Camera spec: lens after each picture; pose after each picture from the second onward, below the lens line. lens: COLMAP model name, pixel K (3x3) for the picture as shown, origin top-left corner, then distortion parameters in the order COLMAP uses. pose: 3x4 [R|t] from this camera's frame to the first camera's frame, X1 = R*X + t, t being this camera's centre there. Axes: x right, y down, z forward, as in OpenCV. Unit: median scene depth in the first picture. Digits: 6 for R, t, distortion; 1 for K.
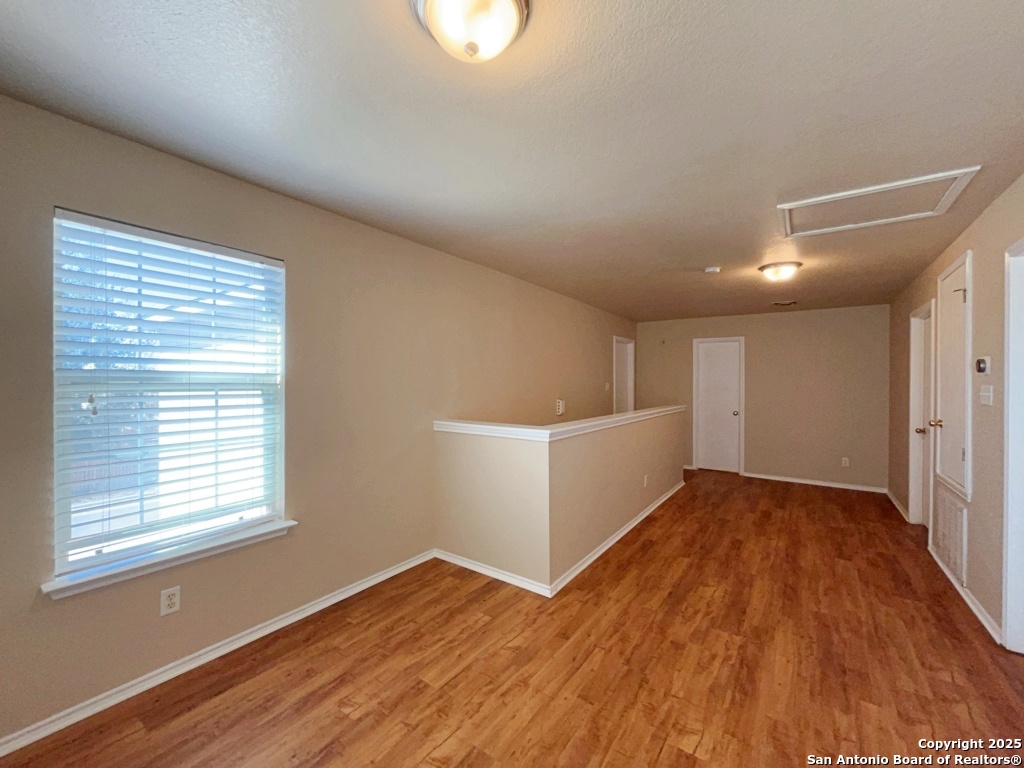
lens RADIAL K [[412.9, 0, 514.7], [0, 412.9, 385.5], [0, 0, 1]] dist [-0.001772, -0.000544]
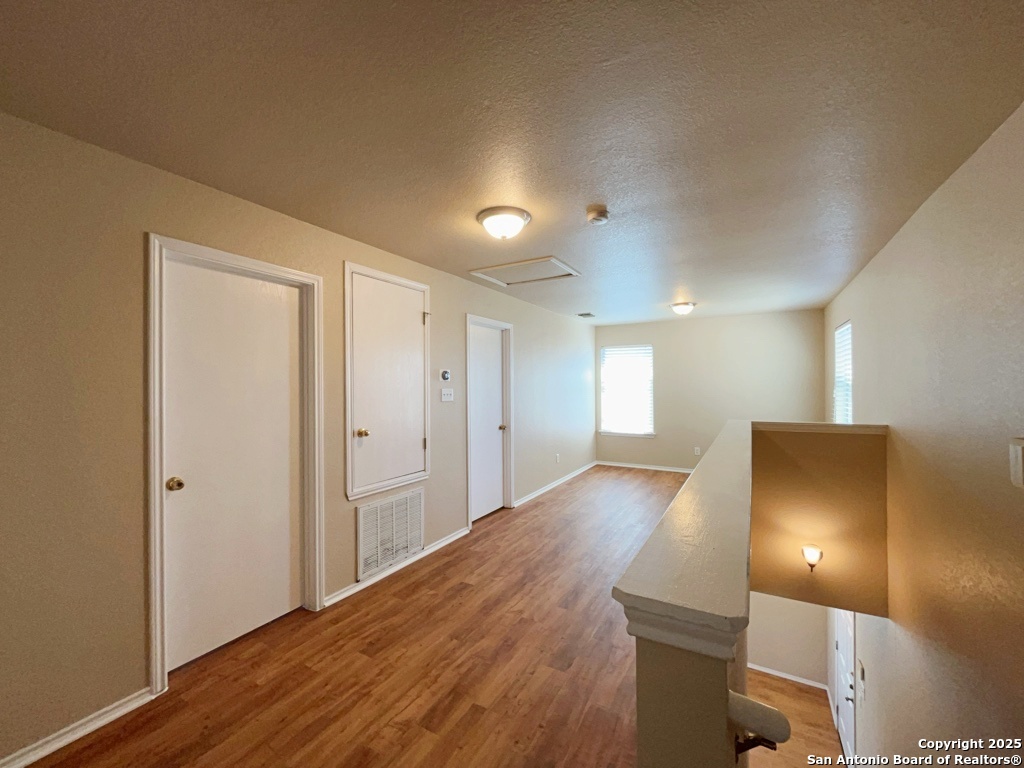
lens RADIAL K [[412.9, 0, 514.7], [0, 412.9, 385.5], [0, 0, 1]] dist [-0.001772, -0.000544]
pose [[-0.994943, 0.002456, -0.100406, 0.856346], [0.002317, 0.999996, 0.001504, -0.010846], [0.100410, 0.001264, -0.994945, 2.079021]]
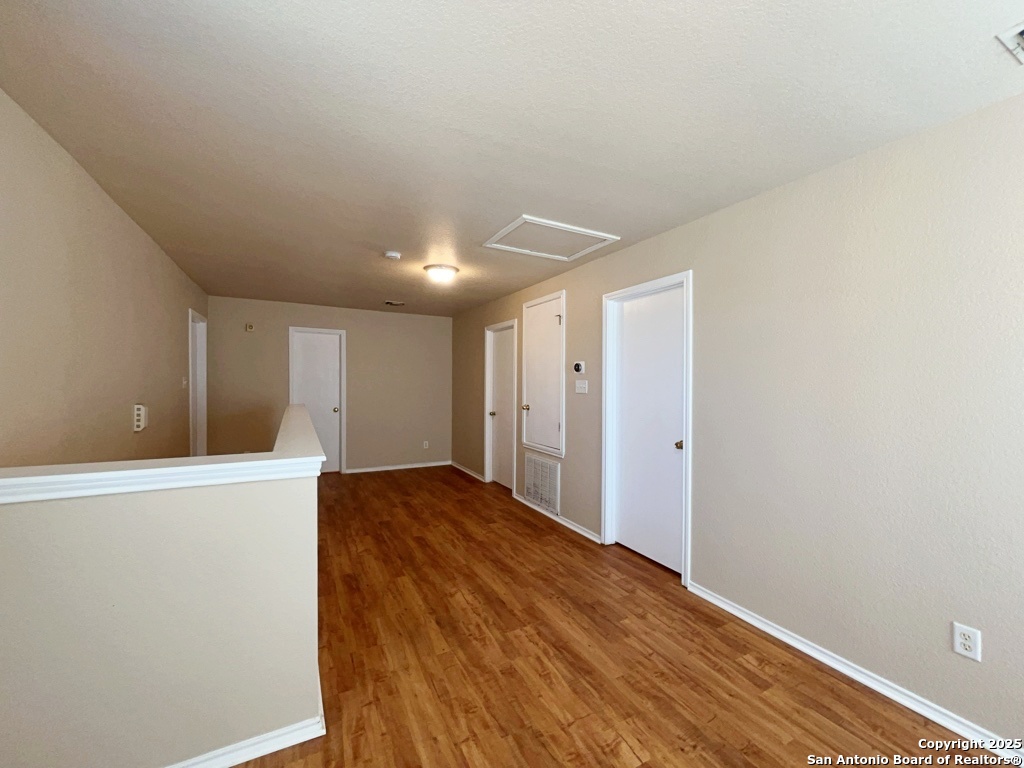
lens RADIAL K [[412.9, 0, 514.7], [0, 412.9, 385.5], [0, 0, 1]] dist [-0.001772, -0.000544]
pose [[0.447681, -0.010182, 0.894135, -0.283810], [0.000487, 0.999938, 0.011143, 0.001290], [-0.894193, -0.004553, 0.447658, 0.431819]]
